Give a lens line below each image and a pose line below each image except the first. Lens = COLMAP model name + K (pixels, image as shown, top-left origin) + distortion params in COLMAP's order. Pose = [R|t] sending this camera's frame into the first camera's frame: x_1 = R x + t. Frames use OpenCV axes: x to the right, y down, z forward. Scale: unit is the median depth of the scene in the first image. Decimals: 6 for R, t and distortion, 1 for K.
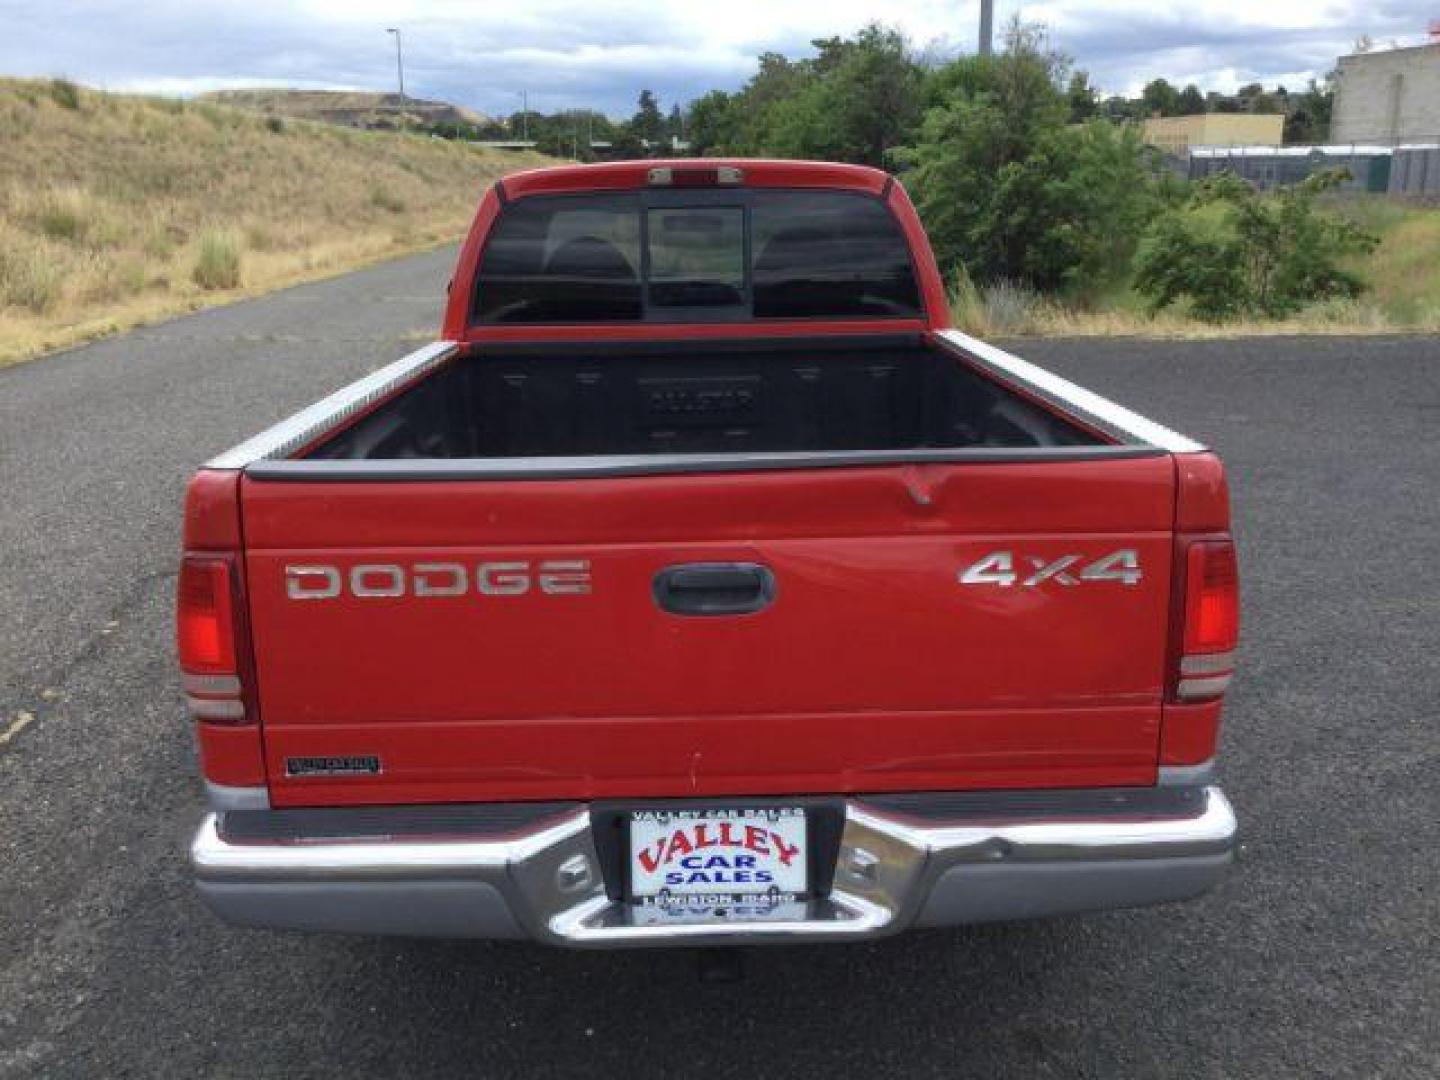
lens RADIAL K [[1306.1, 0, 726.3], [0, 1306.1, 529.3], [0, 0, 1]] dist [0.129322, -0.246630]
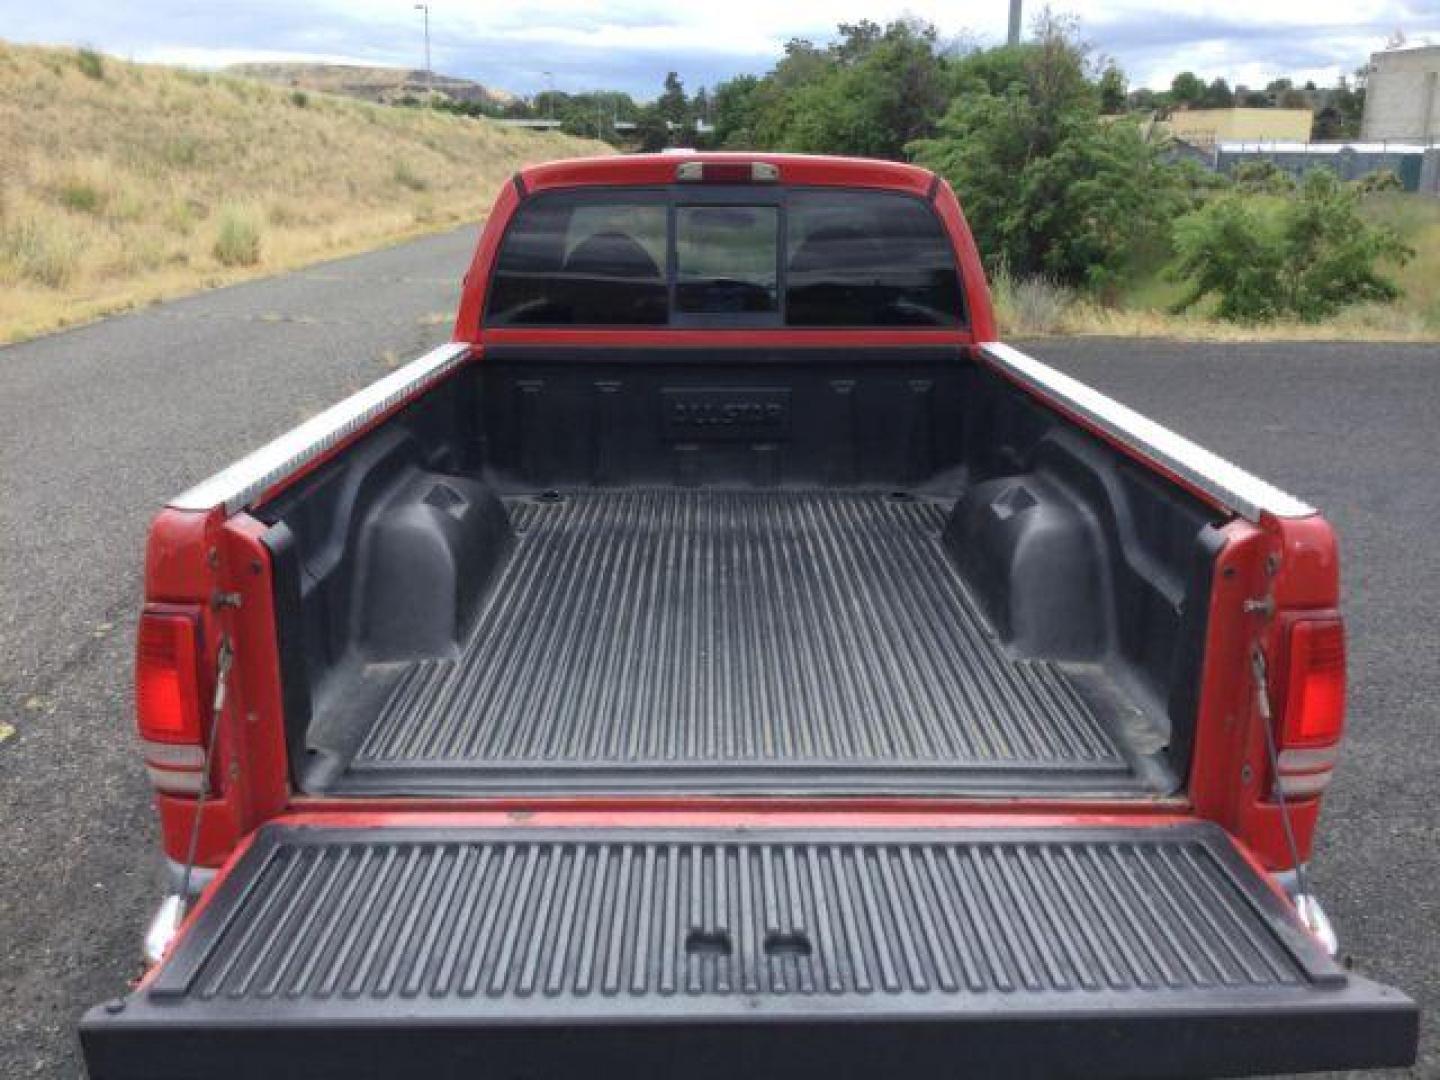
lens RADIAL K [[1300.3, 0, 720.0], [0, 1300.3, 540.0], [0, 0, 1]] dist [0.094750, -0.157704]
pose [[0.999520, 0.027197, -0.014860, -0.002668], [-0.026880, 0.999415, 0.021132, -0.008745], [0.015426, -0.020723, 0.999666, 0.022039]]
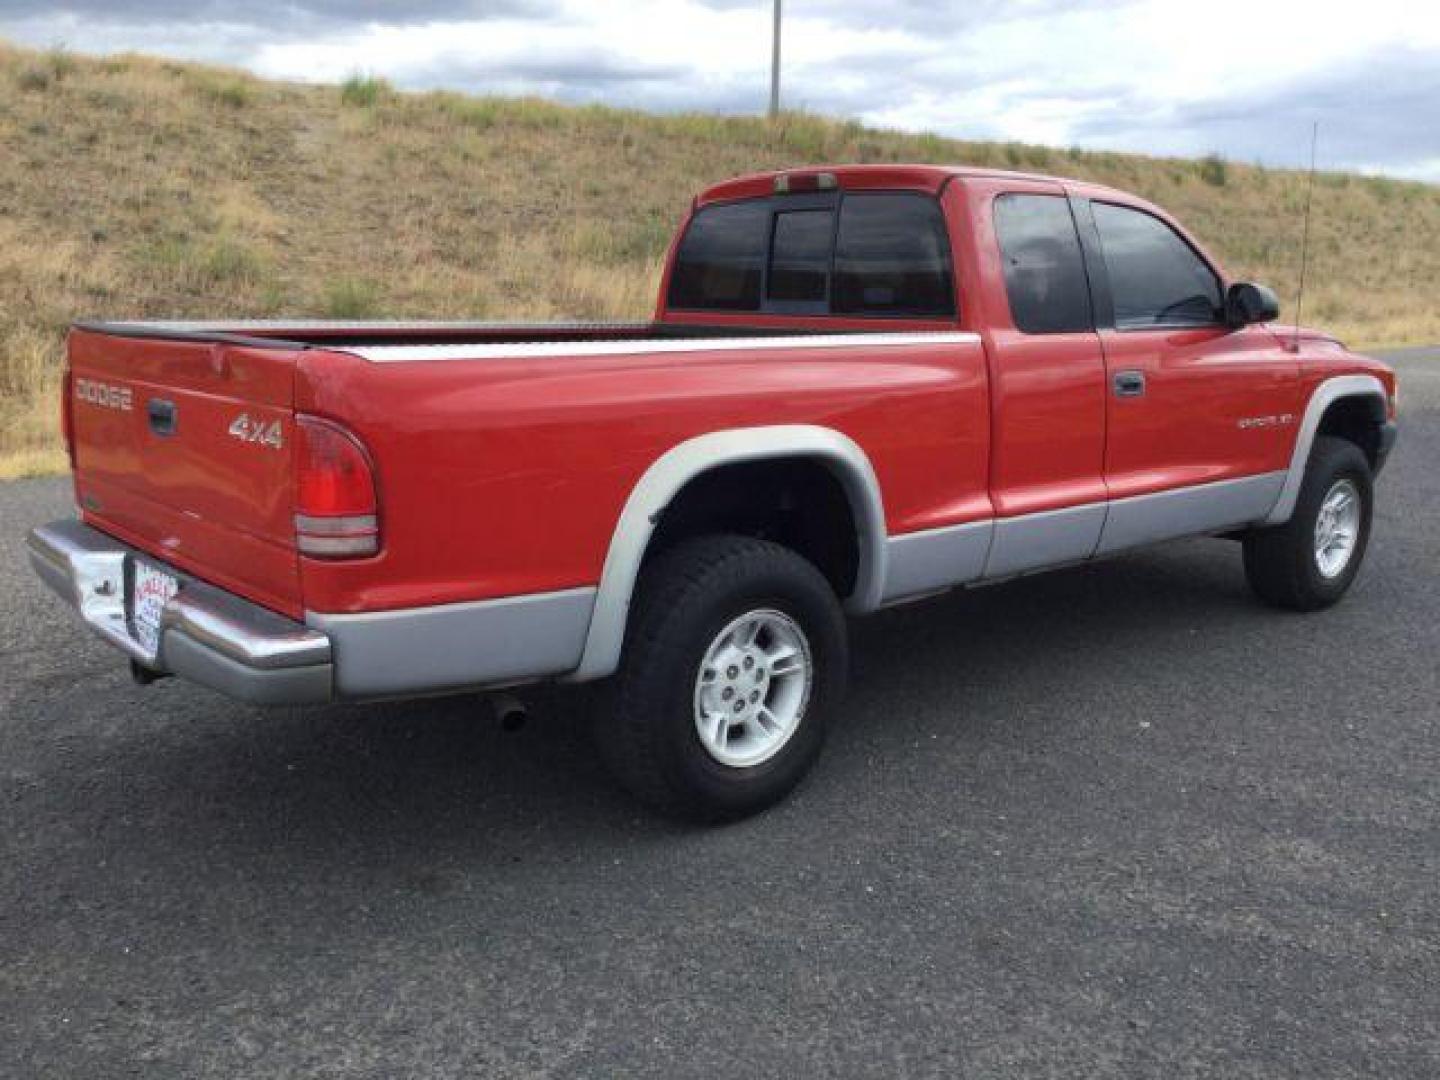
lens RADIAL K [[1300.3, 0, 720.0], [0, 1300.3, 540.0], [0, 0, 1]] dist [0.094750, -0.157704]
pose [[0.633987, 0.170224, -0.754377, 0.256200], [-0.206930, 0.977245, 0.046607, -0.003397], [0.745145, 0.126555, 0.654785, 0.082816]]
